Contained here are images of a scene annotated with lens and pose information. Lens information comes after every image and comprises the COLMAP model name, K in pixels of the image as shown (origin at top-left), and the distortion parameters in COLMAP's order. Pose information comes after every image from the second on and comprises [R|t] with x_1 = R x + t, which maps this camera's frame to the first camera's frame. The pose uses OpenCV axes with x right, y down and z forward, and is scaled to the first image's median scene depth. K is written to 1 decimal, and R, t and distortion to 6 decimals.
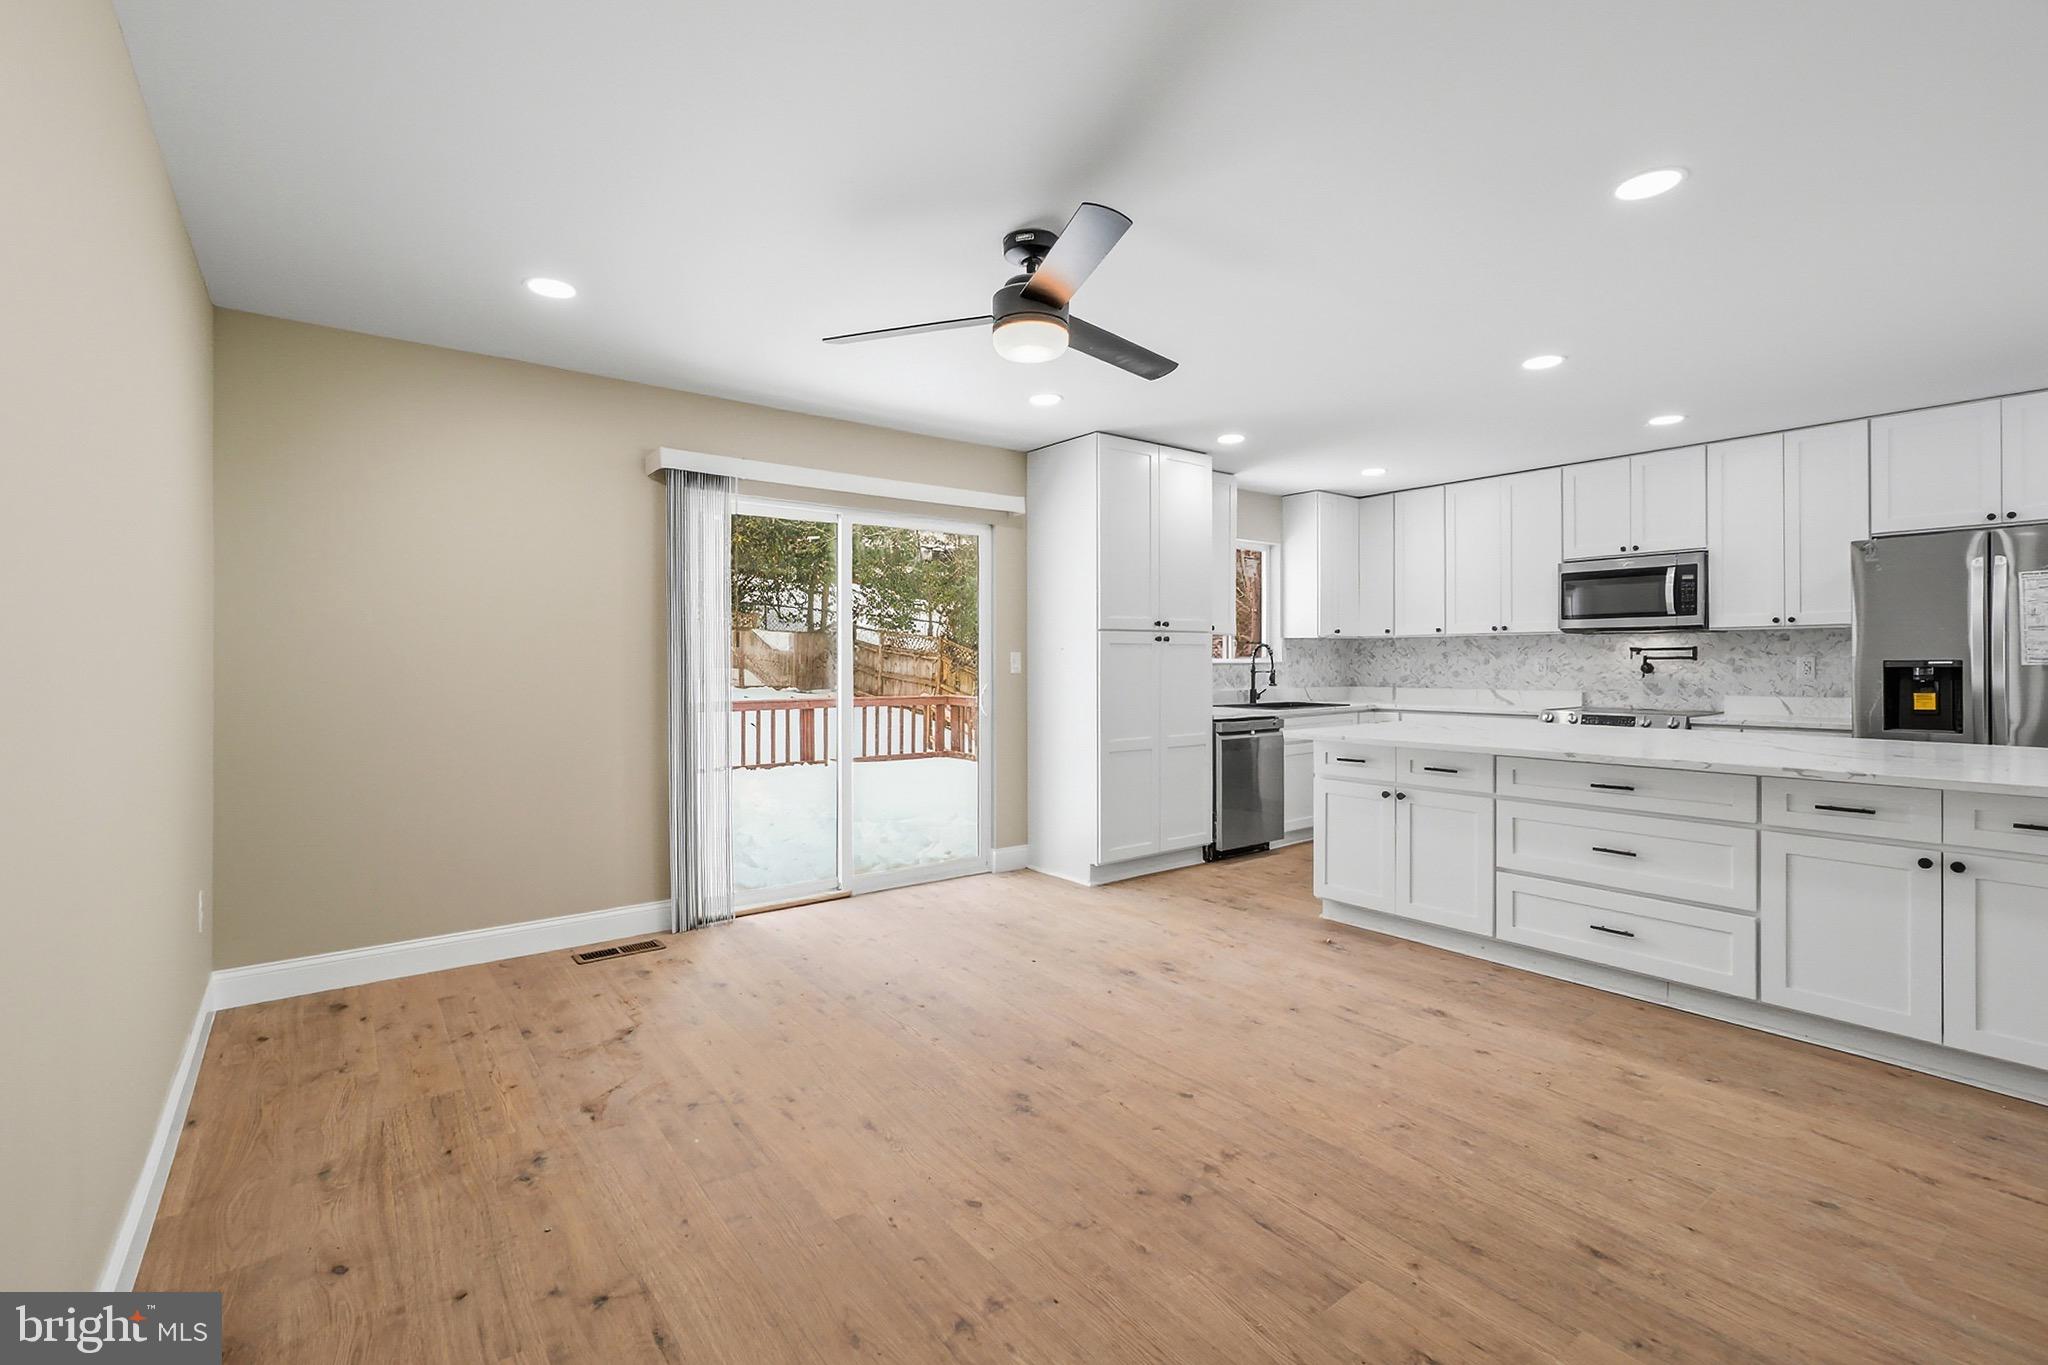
lens RADIAL K [[914.1, 0, 1027.5], [0, 914.1, 662.9], [0, 0, 1]] dist [-0.001040, 0.000373]
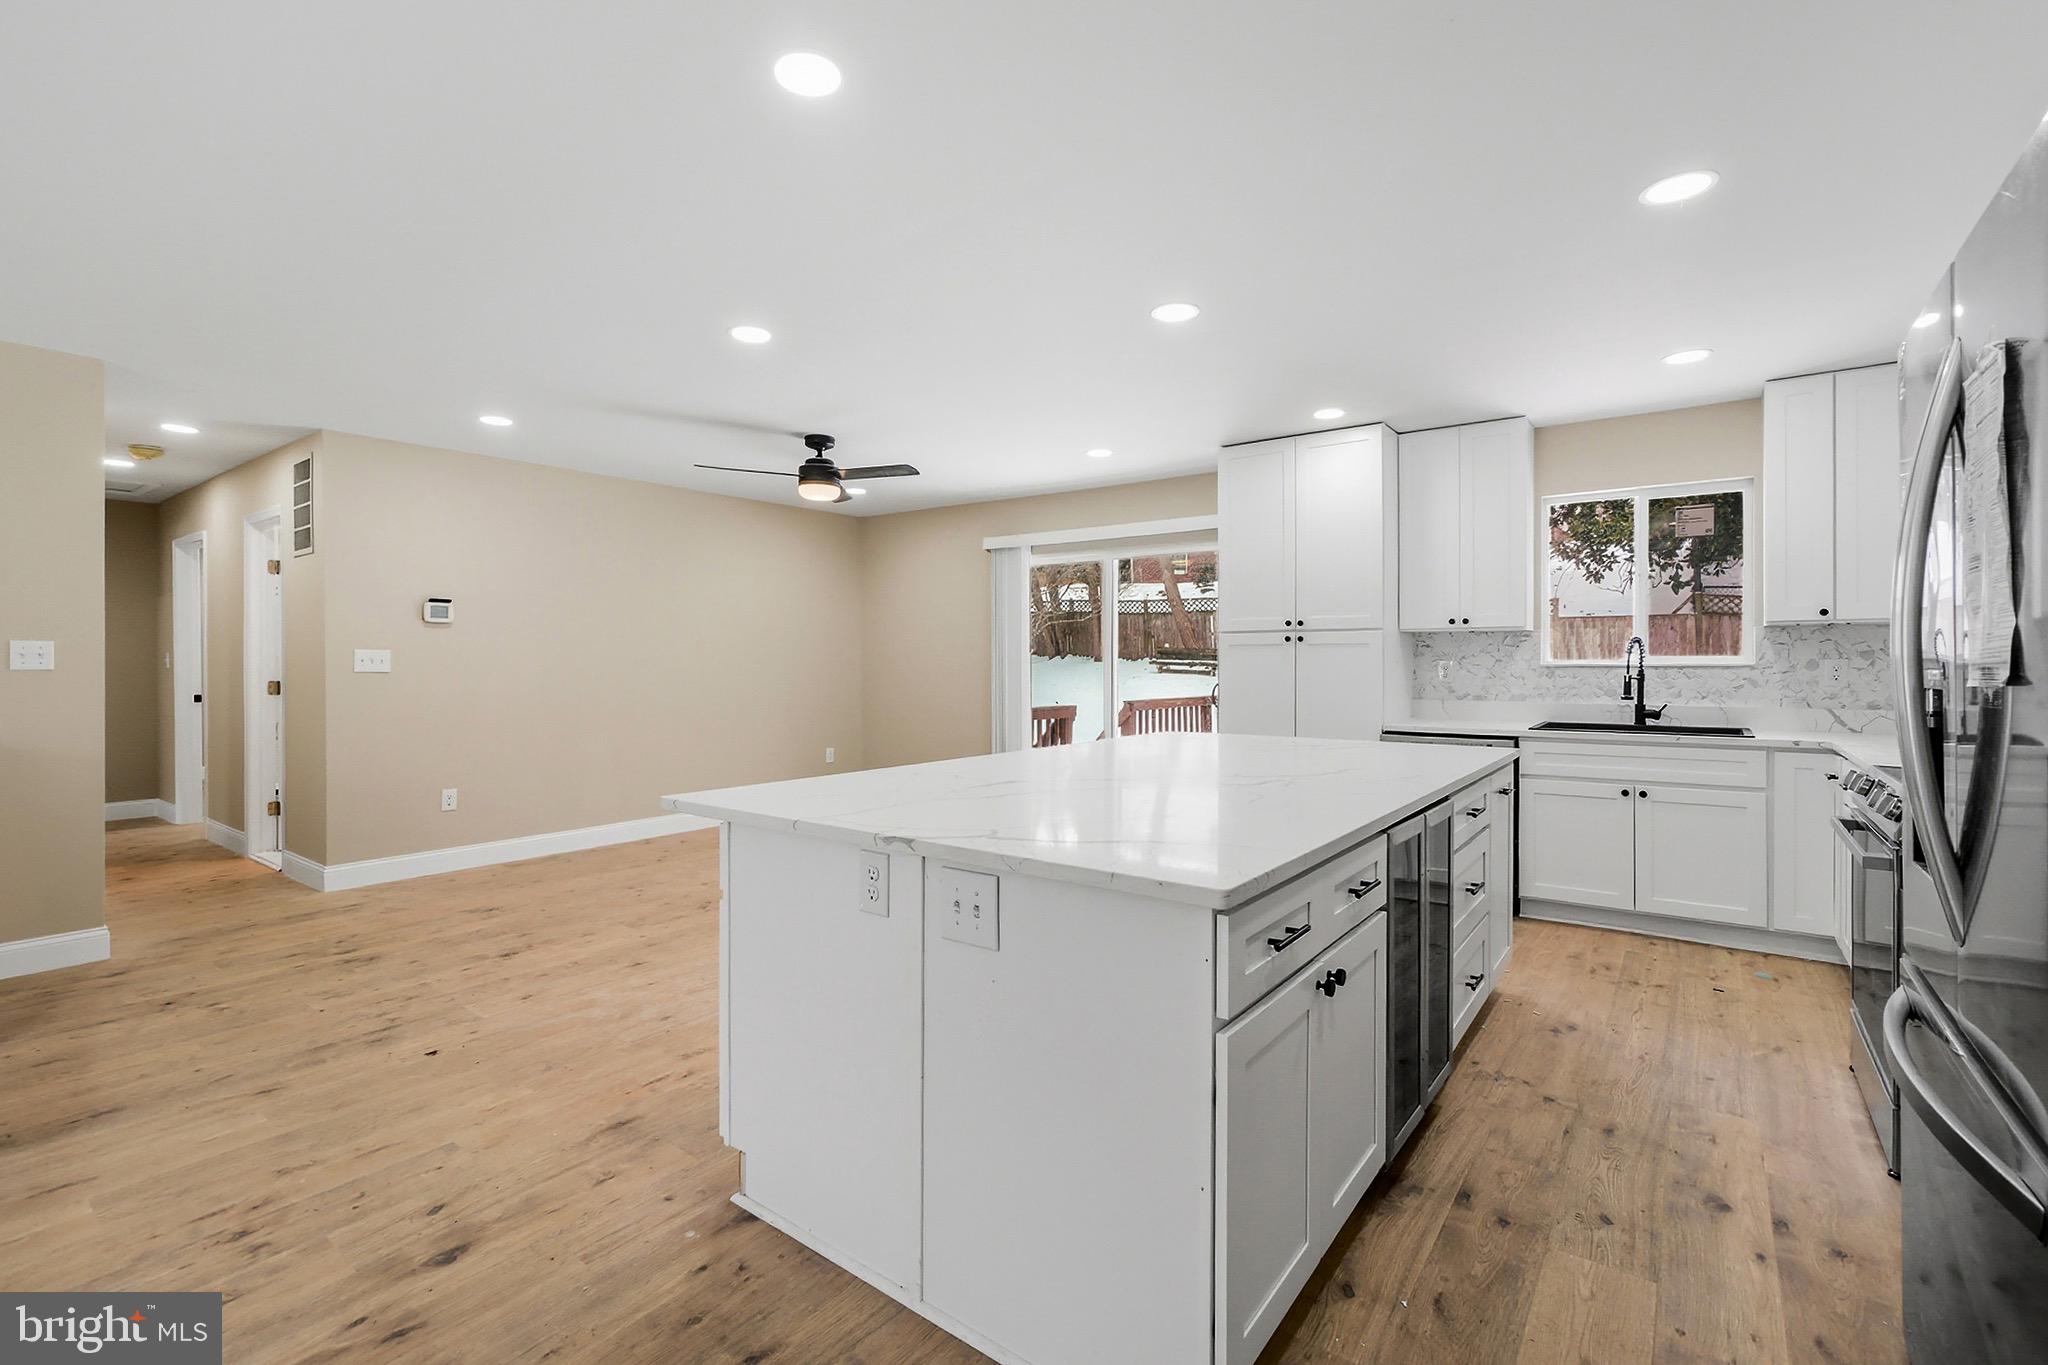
lens RADIAL K [[912.6, 0, 1010.2], [0, 912.6, 666.5], [0, 0, 1]] dist [-0.004342, 0.000305]
pose [[0.254273, 0.008818, -0.967092, 0.965505], [-0.003303, 0.999961, 0.008249, -0.004267], [0.967127, 0.001097, 0.254293, 0.453451]]
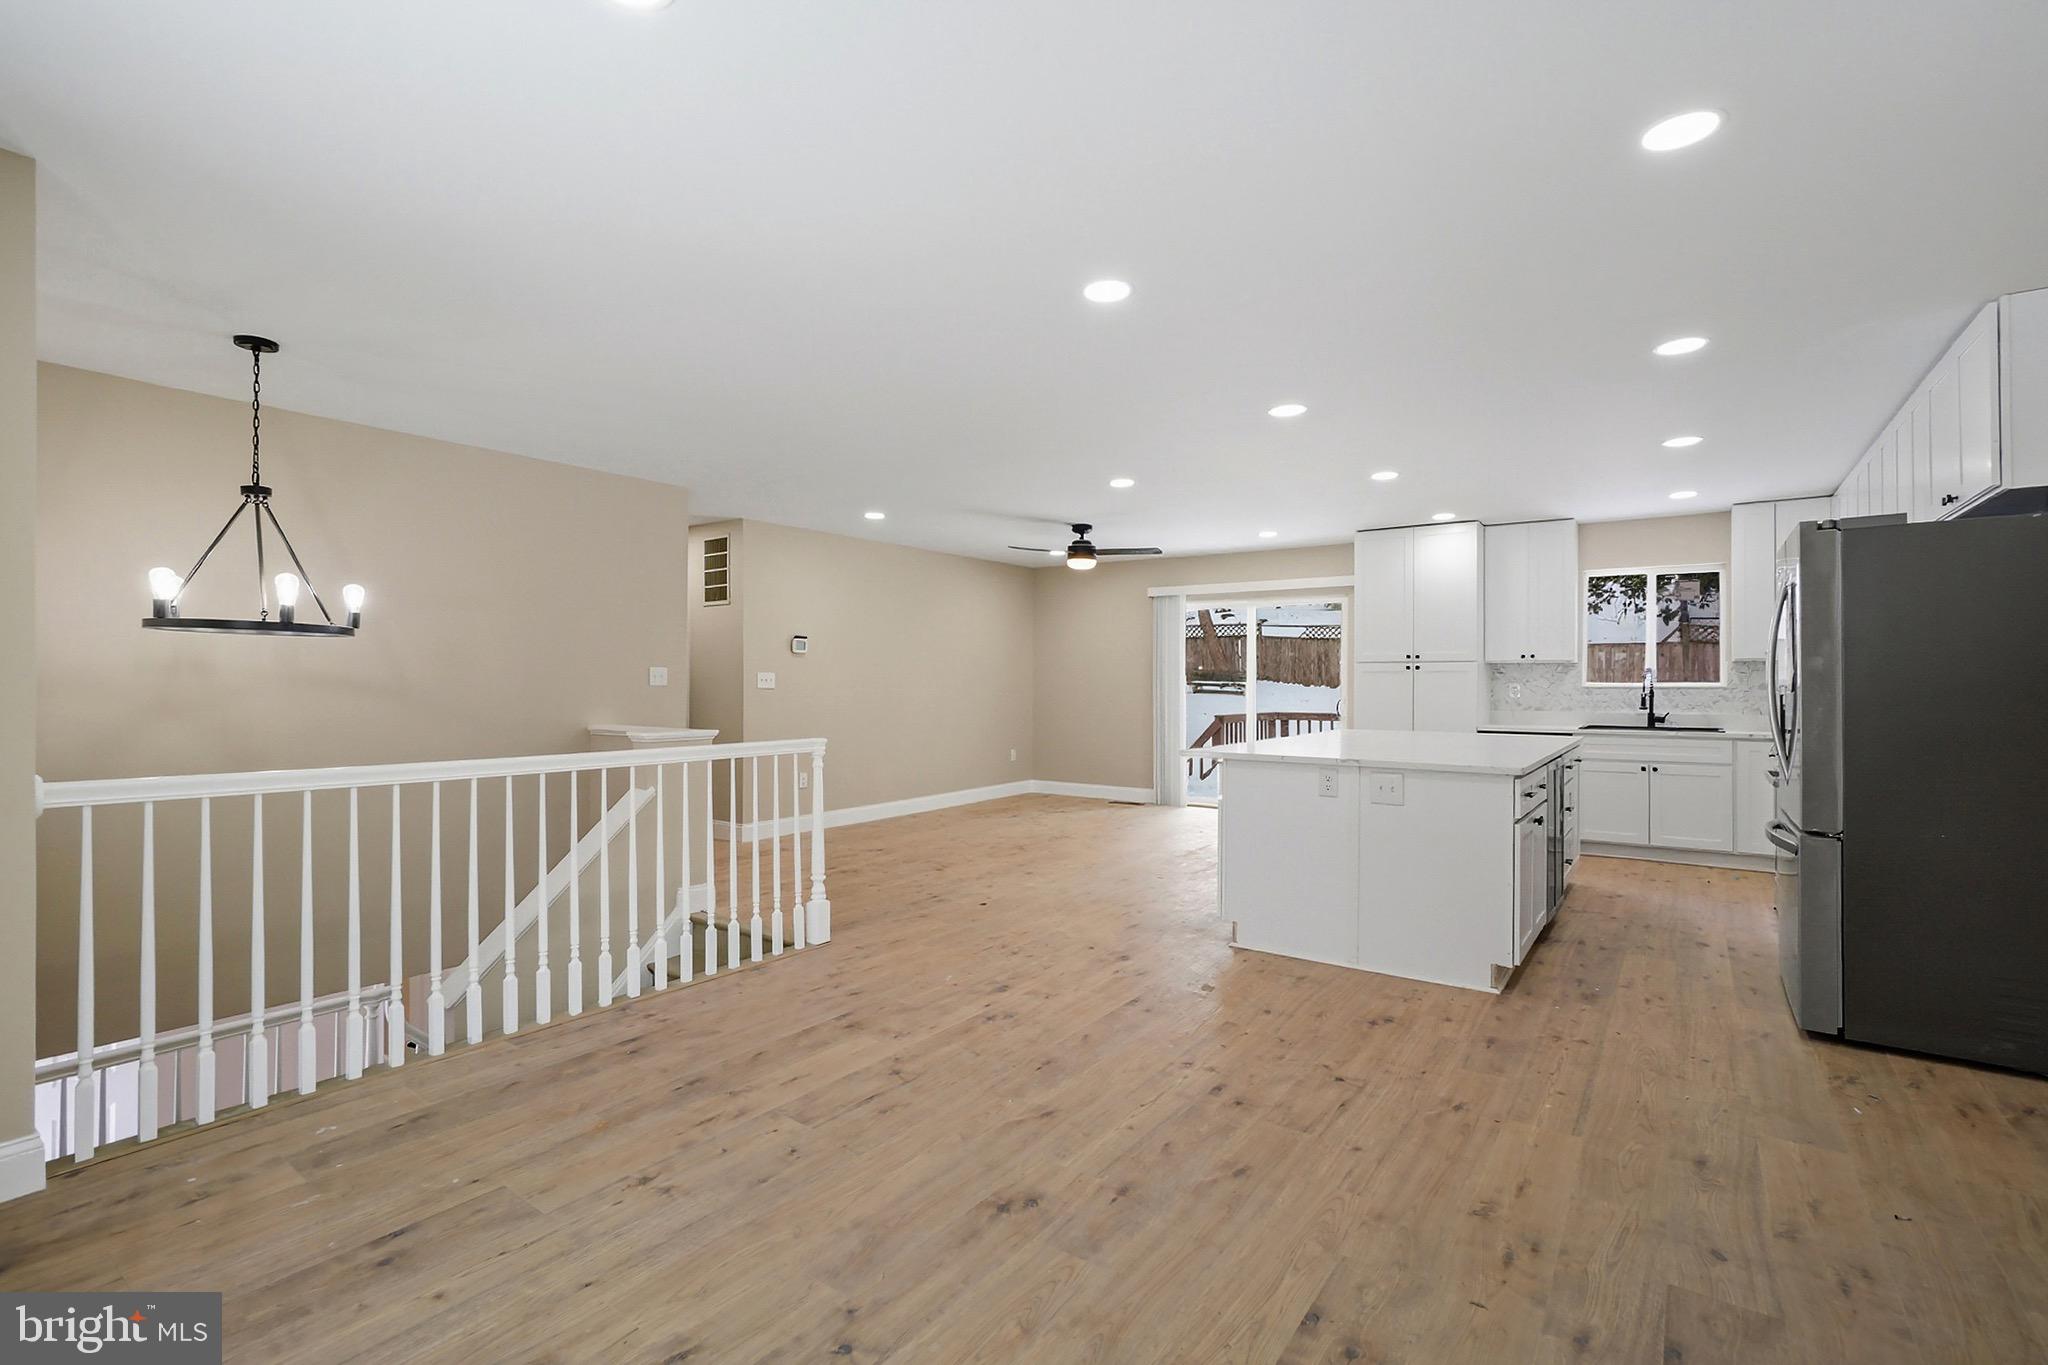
lens RADIAL K [[935.3, 0, 1004.3], [0, 935.3, 681.6], [0, 0, 1]] dist [-0.000685, 0.000199]
pose [[0.273062, 0.004229, -0.961987, 1.299622], [-0.006946, 0.999973, 0.002425, -0.004234], [0.961971, 0.006019, 0.273084, 0.016463]]
